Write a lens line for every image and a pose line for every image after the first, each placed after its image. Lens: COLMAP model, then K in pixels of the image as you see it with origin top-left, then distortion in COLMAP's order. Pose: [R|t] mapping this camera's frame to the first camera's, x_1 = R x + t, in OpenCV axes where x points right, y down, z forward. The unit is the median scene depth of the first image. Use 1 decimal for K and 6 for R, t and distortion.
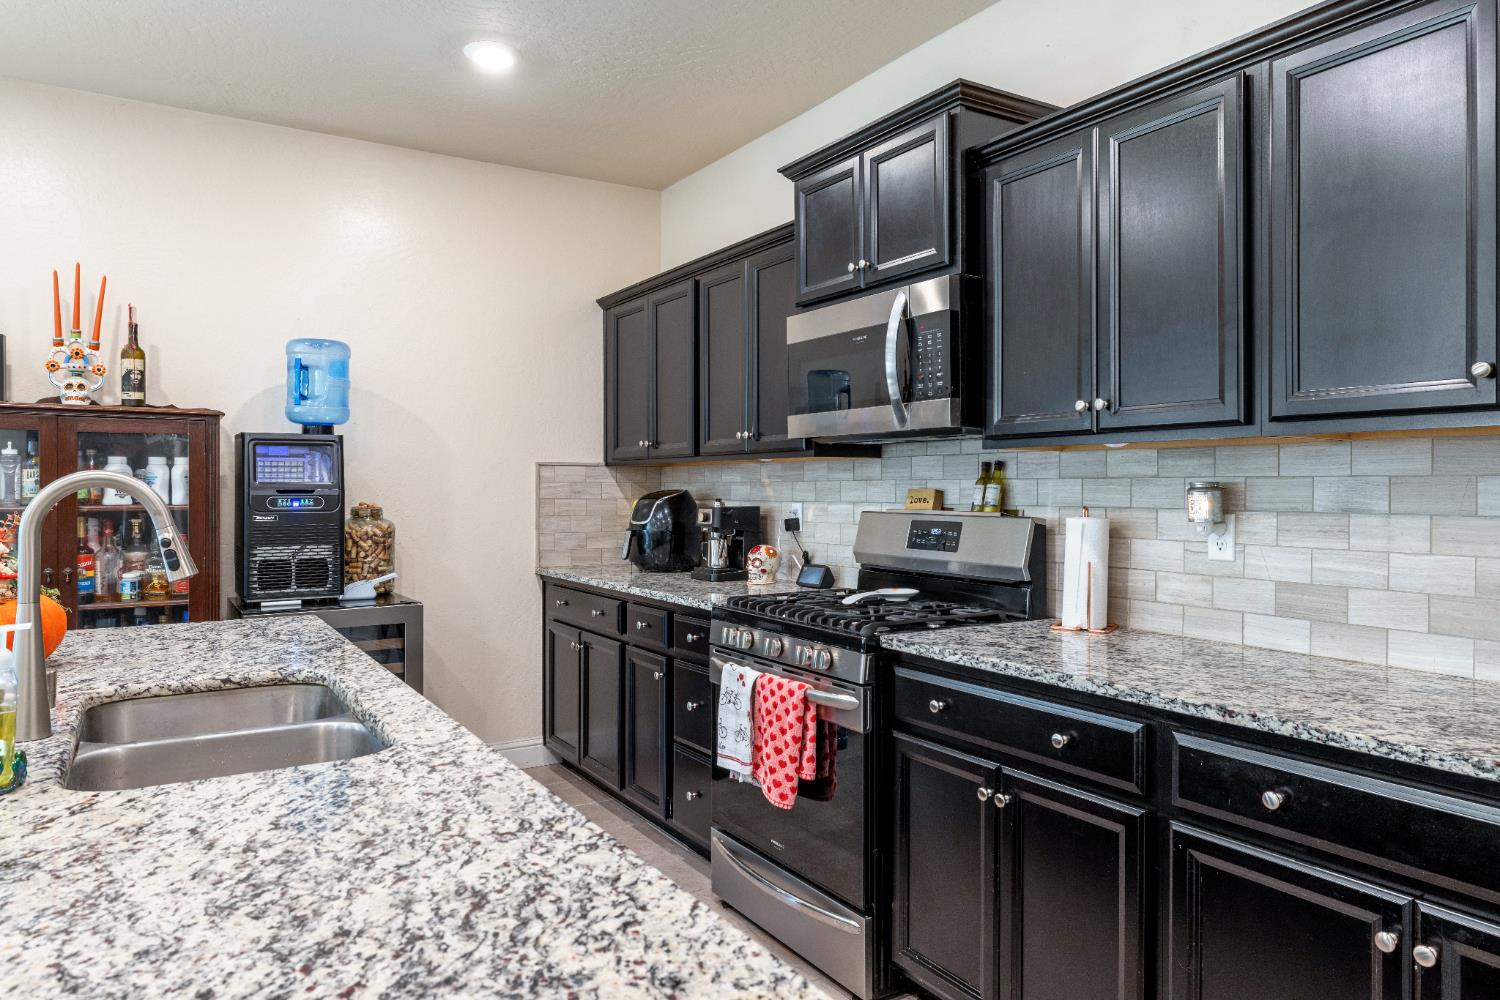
lens RADIAL K [[985.5, 0, 747.9], [0, 985.5, 480.5], [0, 0, 1]] dist [0.004916, 0.003037]
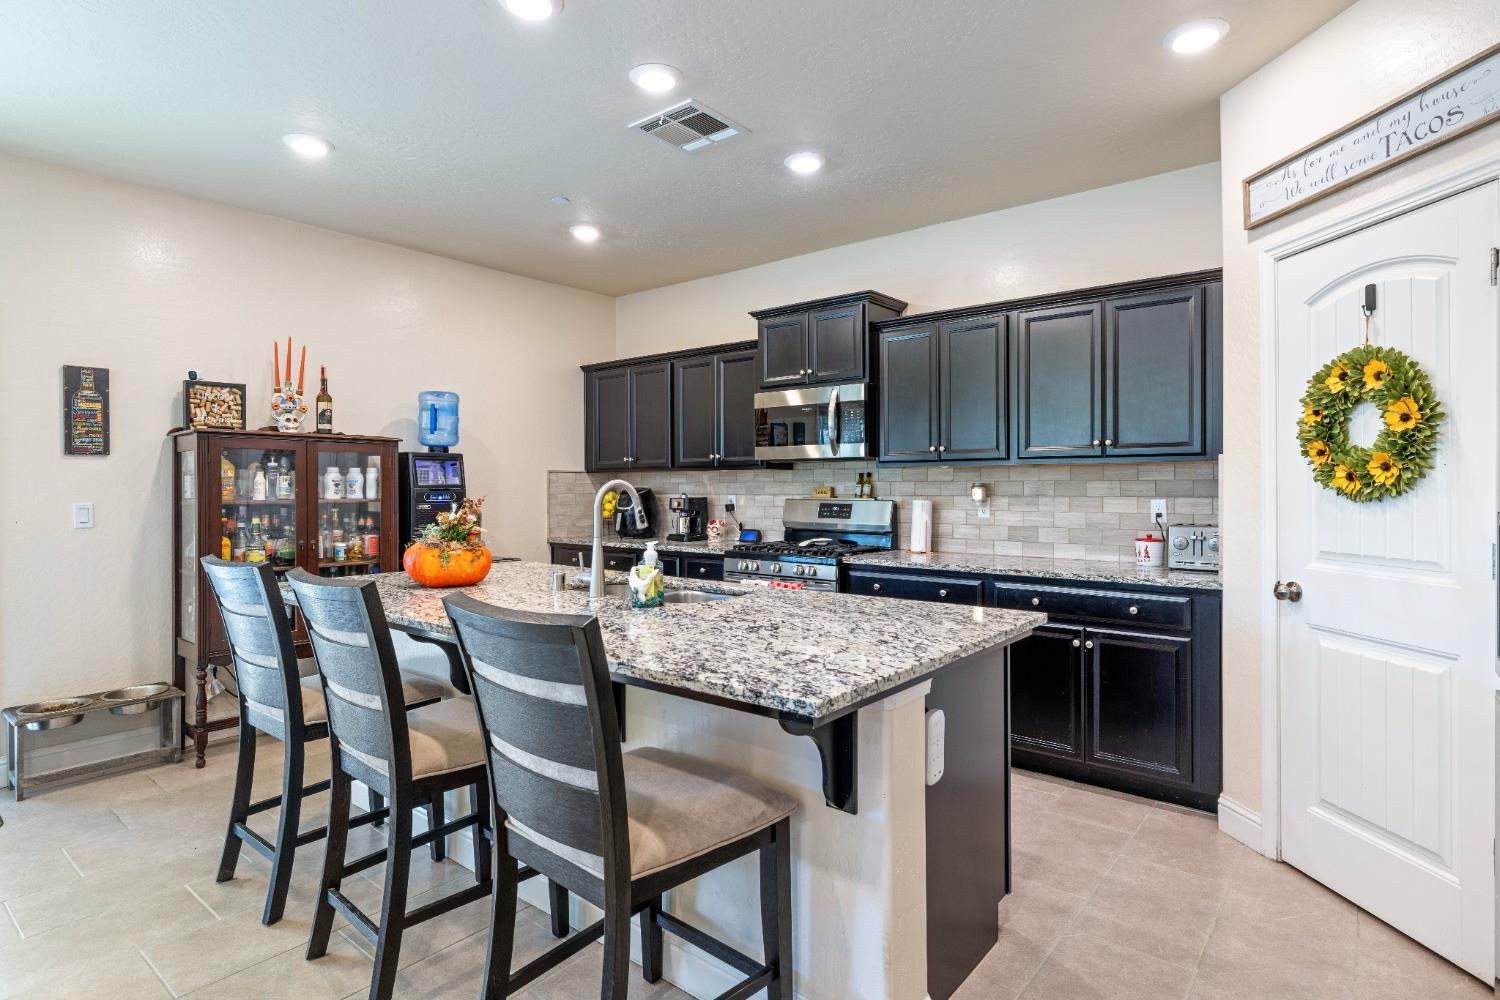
lens RADIAL K [[787.9, 0, 745.8], [0, 787.9, 484.1], [0, 0, 1]] dist [0.002454, 0.000703]
pose [[0.945330, -0.002132, 0.326107, -0.480674], [0.000607, 0.999988, 0.004778, -0.004302], [-0.326114, -0.004319, 0.945321, -0.405473]]
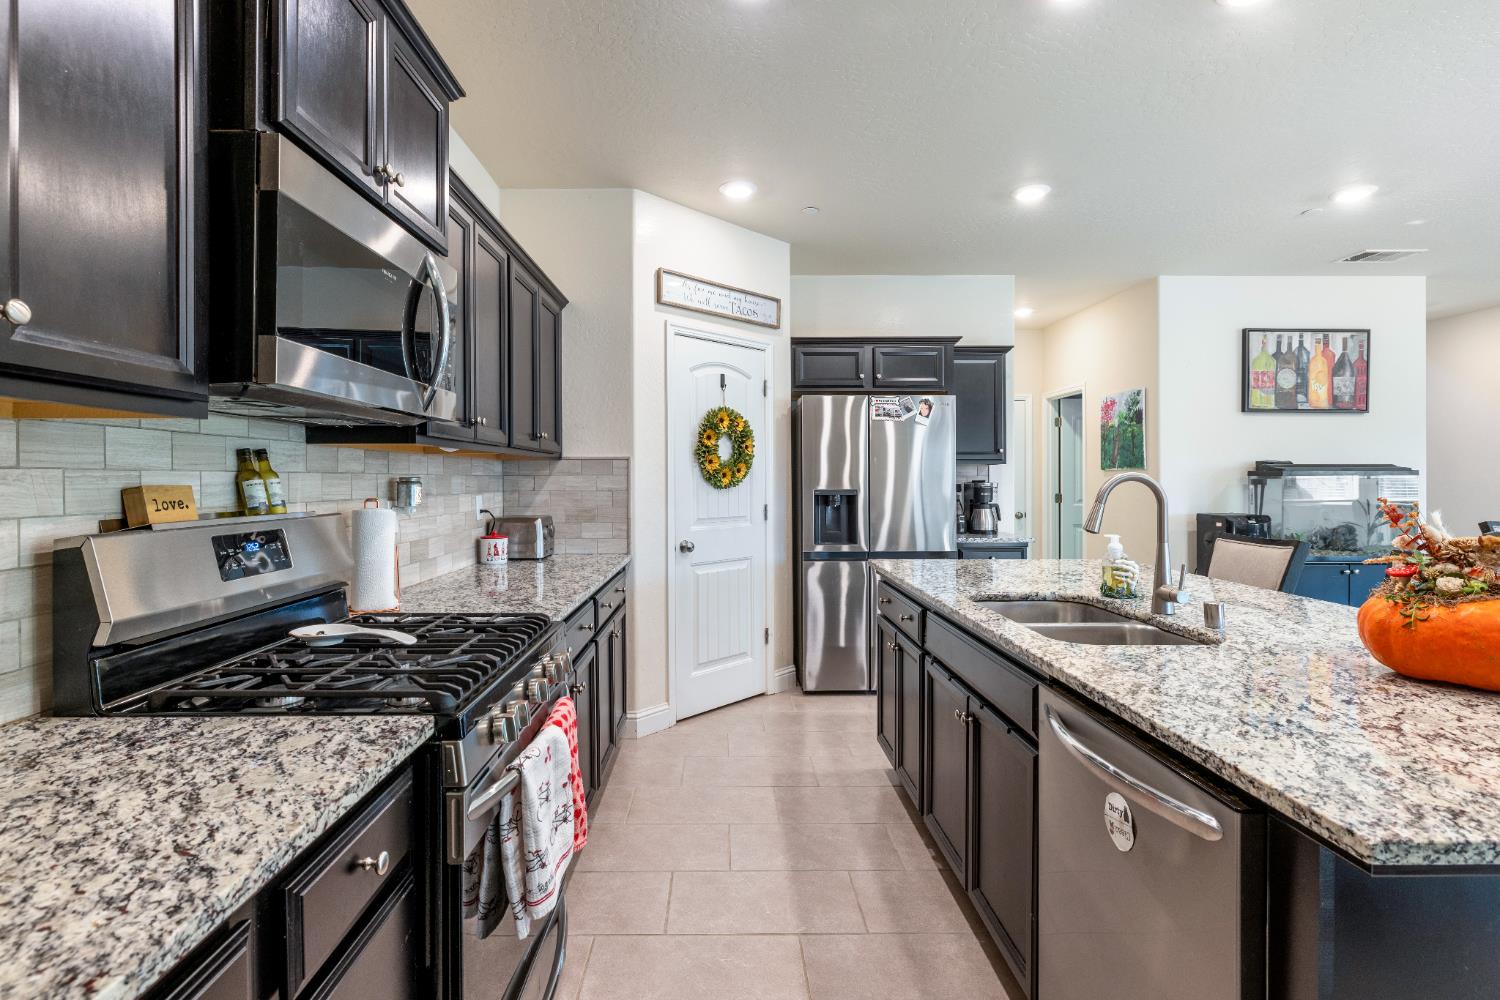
lens RADIAL K [[710.1, 0, 720.7], [0, 710.1, 483.8], [0, 0, 1]] dist [0.001136, 0.000035]
pose [[-0.848974, 0.000703, 0.528434, -0.342866], [0.001080, 0.999999, 0.000405, 0.007778], [-0.528434, 0.000915, -0.848974, 1.242554]]
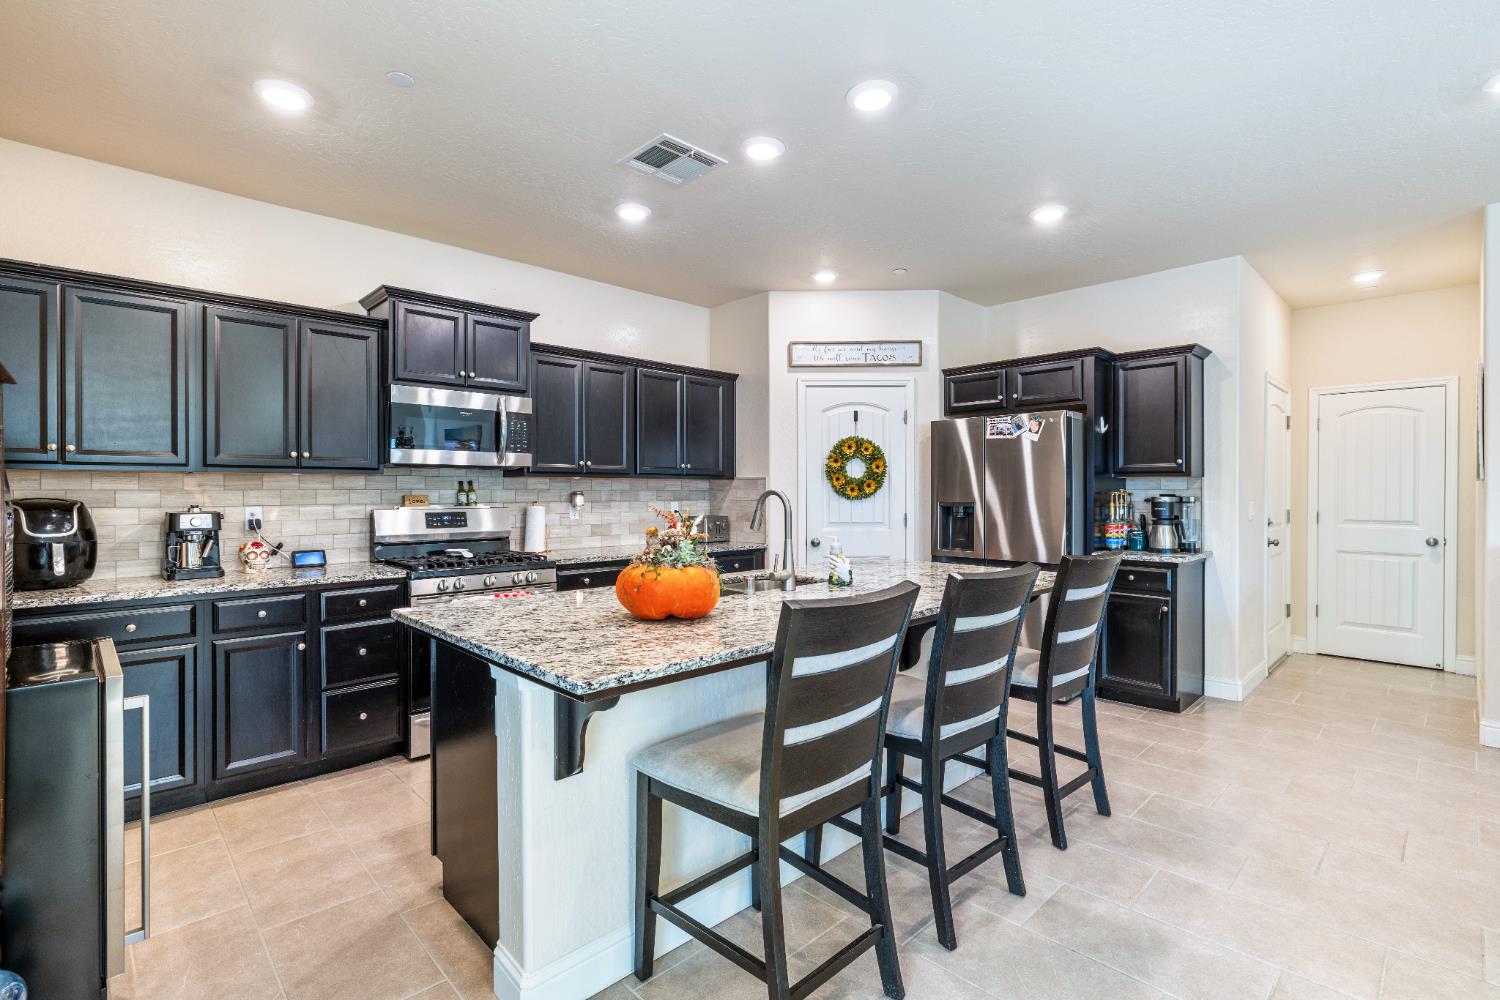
lens RADIAL K [[670.7, 0, 750.0], [0, 670.7, 500.0], [0, 0, 1]] dist [-0.015934, 0.000145]
pose [[-0.204272, -0.009337, 0.978870, -1.159538], [-0.004555, 0.999953, 0.008588, 0.004750], [-0.978904, -0.002704, -0.204305, 0.695427]]
